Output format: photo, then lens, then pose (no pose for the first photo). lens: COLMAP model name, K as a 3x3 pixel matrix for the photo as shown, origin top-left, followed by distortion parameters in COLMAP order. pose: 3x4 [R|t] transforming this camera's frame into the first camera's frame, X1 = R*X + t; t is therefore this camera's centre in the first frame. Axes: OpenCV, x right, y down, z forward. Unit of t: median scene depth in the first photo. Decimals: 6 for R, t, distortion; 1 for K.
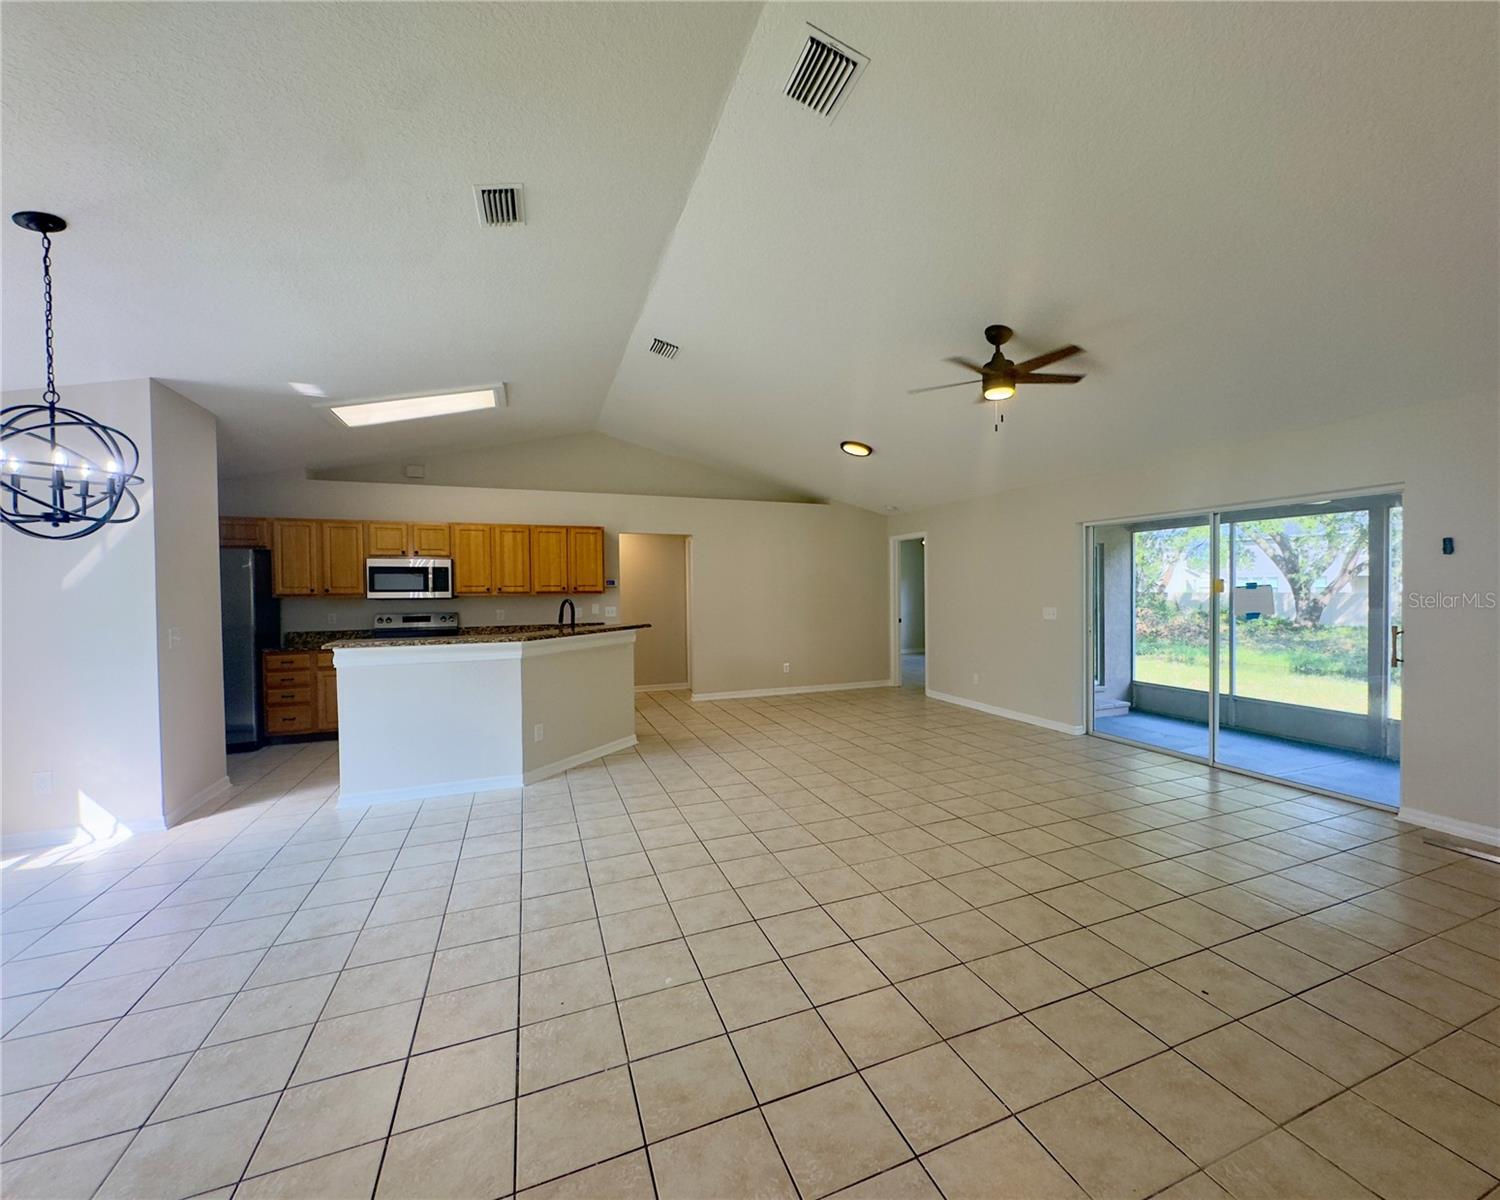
lens RADIAL K [[639.1, 0, 782.8], [0, 639.1, 597.8], [0, 0, 1]] dist [-0.004660, -0.001279]
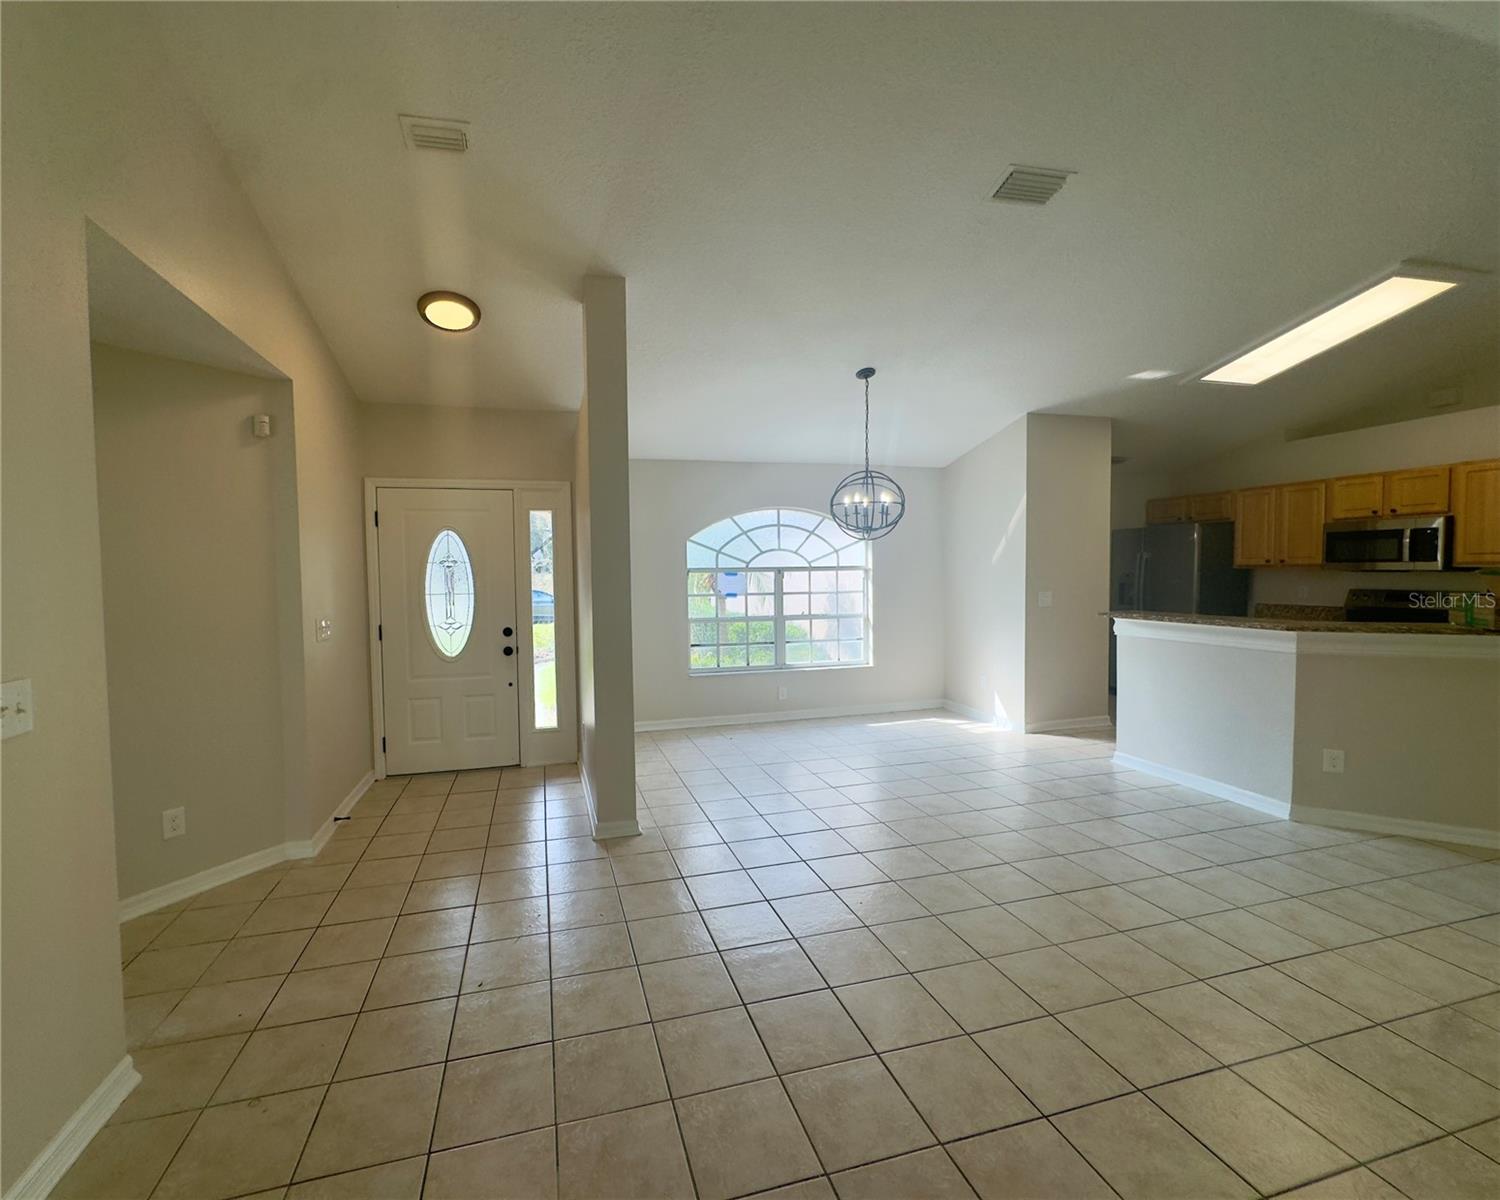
lens RADIAL K [[672.2, 0, 748.0], [0, 672.2, 594.0], [0, 0, 1]] dist [0.012952, -0.000246]
pose [[-0.111801, 0.049878, -0.992478, 0.459079], [0.000845, 0.998744, 0.050098, -0.017340], [0.993730, 0.004763, -0.111703, 0.440585]]
